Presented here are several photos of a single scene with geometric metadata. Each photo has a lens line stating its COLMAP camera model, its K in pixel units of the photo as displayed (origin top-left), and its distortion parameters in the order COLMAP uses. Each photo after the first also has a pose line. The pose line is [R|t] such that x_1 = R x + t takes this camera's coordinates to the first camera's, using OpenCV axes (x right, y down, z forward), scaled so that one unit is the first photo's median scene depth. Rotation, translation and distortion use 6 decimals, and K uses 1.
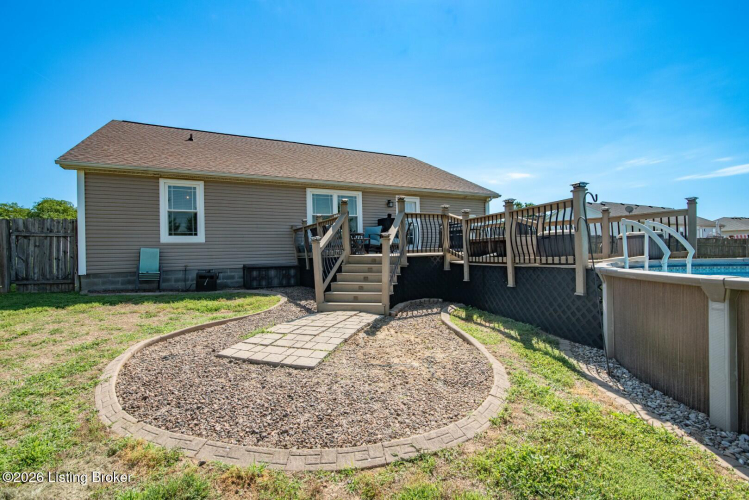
lens RADIAL K [[343.0, 0, 374.5], [0, 343.0, 250.0], [0, 0, 1]] dist [-0.019944, 0.000278]
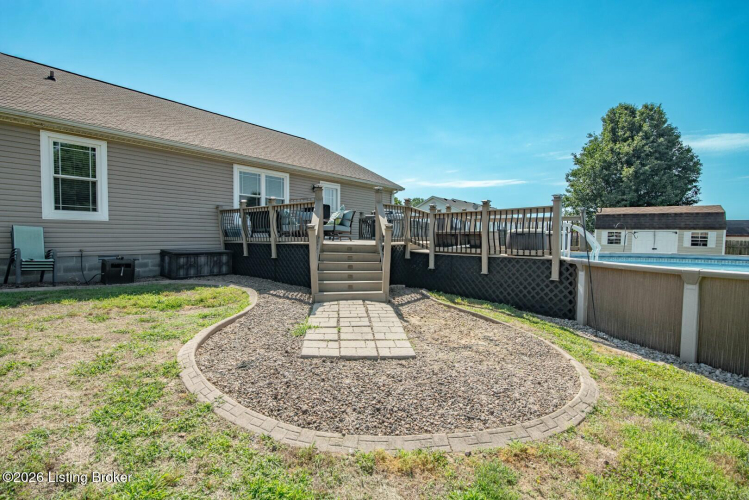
lens RADIAL K [[343.0, 0, 374.5], [0, 343.0, 250.0], [0, 0, 1]] dist [-0.019944, 0.000278]
pose [[0.911638, 0.012807, 0.410794, -0.308784], [-0.032164, 0.998672, 0.040245, -0.007789], [-0.409733, -0.049902, 0.910840, 0.049561]]
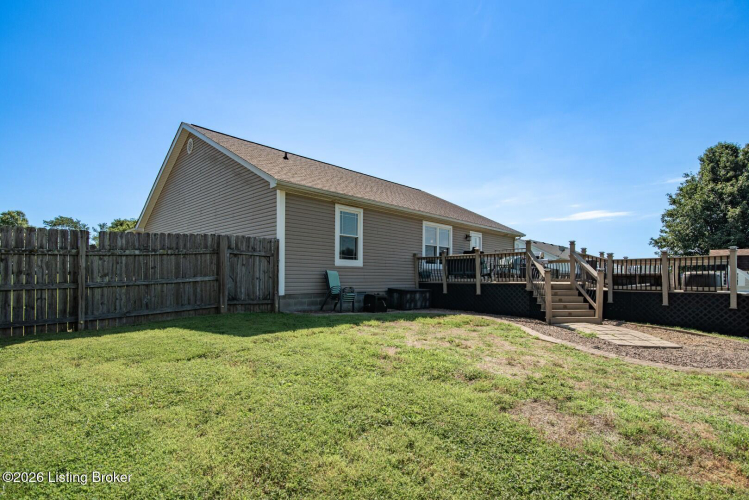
lens RADIAL K [[368.2, 0, 377.6], [0, 368.2, 275.9], [0, 0, 1]] dist [-0.016113, 0.000504]
pose [[0.948103, 0.030008, 0.316544, -0.971638], [-0.029932, 0.999539, -0.005106, 0.013561], [-0.316551, -0.004634, 0.948564, -0.122396]]
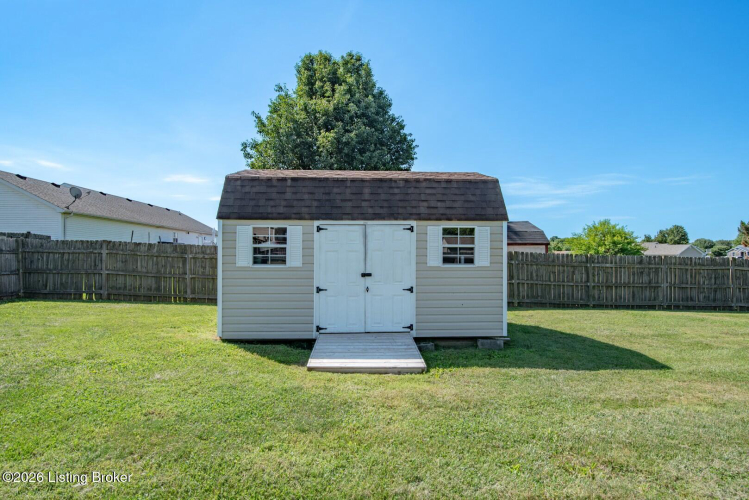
lens RADIAL K [[360.8, 0, 374.5], [0, 360.8, 250.0], [0, 0, 1]] dist [-0.003934, -0.000909]
pose [[0.423211, 0.032522, 0.905447, 1.383495], [-0.010058, 0.999463, -0.031197, -0.015646], [-0.905975, 0.004096, 0.423311, 0.878465]]
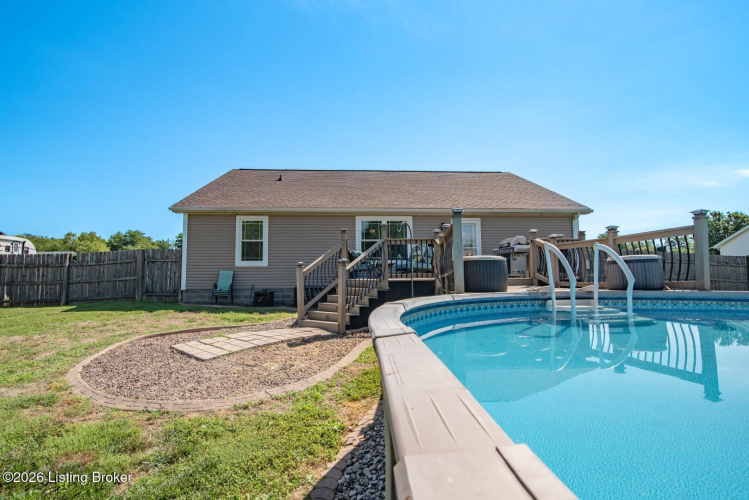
lens RADIAL K [[366.1, 0, 374.5], [0, 366.1, 250.0], [0, 0, 1]] dist [-0.012273, 0.000115]
pose [[0.914361, -0.014677, -0.404634, 0.441108], [-0.011119, 0.998056, -0.061328, -0.005418], [0.404747, 0.060575, 0.912420, -0.032921]]
